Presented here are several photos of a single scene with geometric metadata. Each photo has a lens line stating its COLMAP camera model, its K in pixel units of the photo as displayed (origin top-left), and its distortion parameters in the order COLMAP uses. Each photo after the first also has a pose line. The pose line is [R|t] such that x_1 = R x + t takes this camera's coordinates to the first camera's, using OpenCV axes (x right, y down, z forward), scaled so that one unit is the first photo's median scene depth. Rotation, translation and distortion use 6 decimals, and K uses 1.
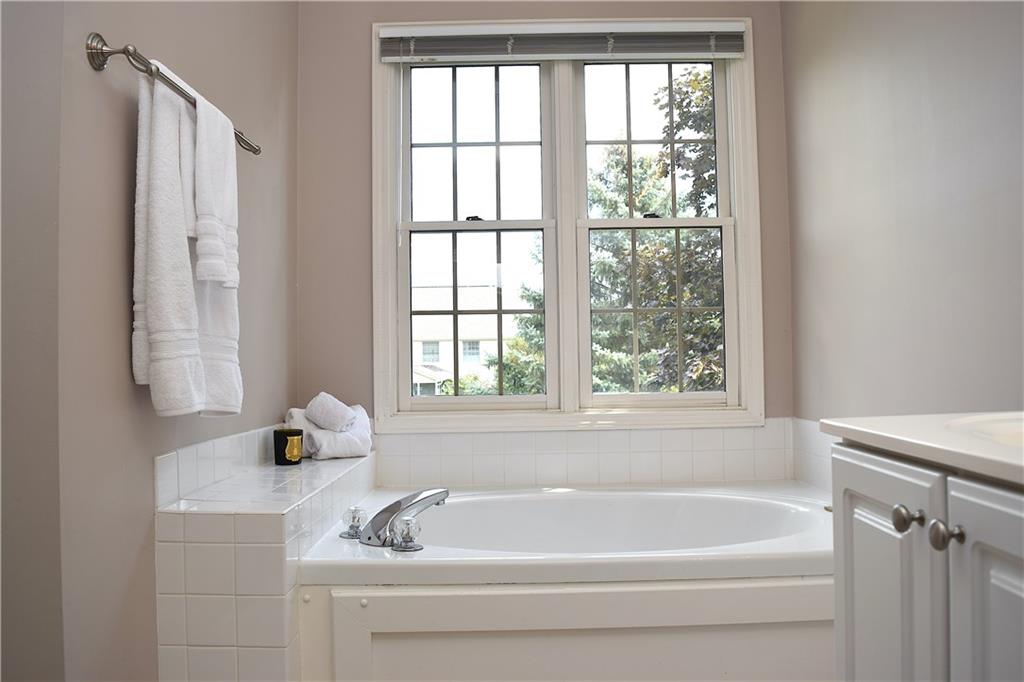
lens RADIAL K [[801.3, 0, 512.0], [0, 801.3, 341.0], [0, 0, 1]] dist [-0.084879, 0.004229]
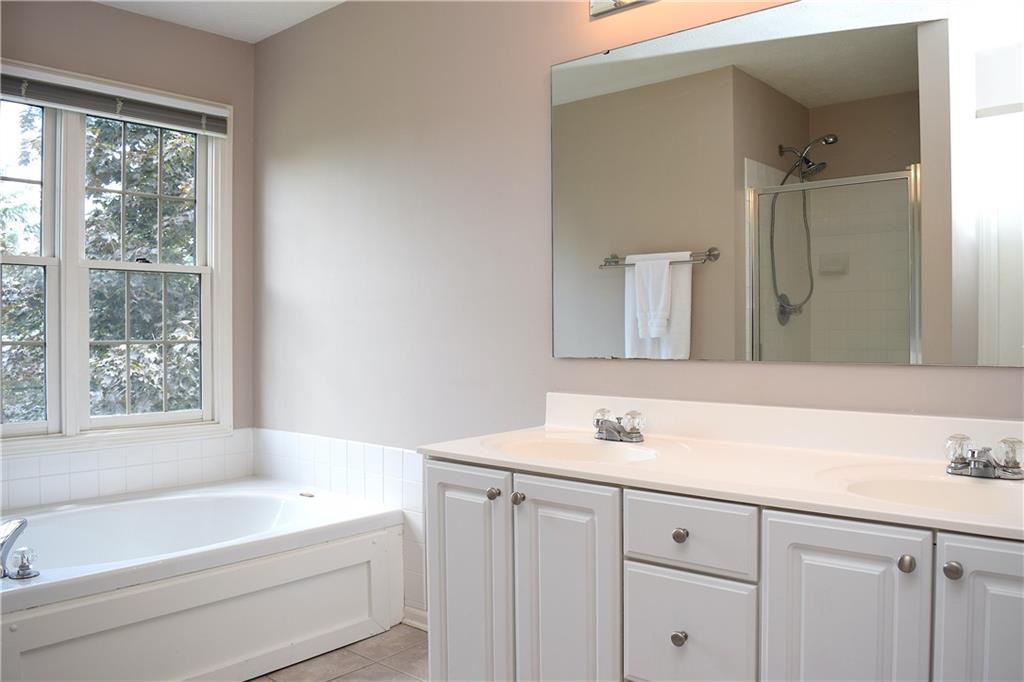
lens RADIAL K [[801.3, 0, 512.0], [0, 801.3, 341.0], [0, 0, 1]] dist [-0.084879, 0.004229]
pose [[0.653126, 0.005726, 0.757228, -0.346719], [-0.023836, 0.999631, 0.013000, -0.069937], [-0.756874, -0.026540, 0.653021, -0.153696]]
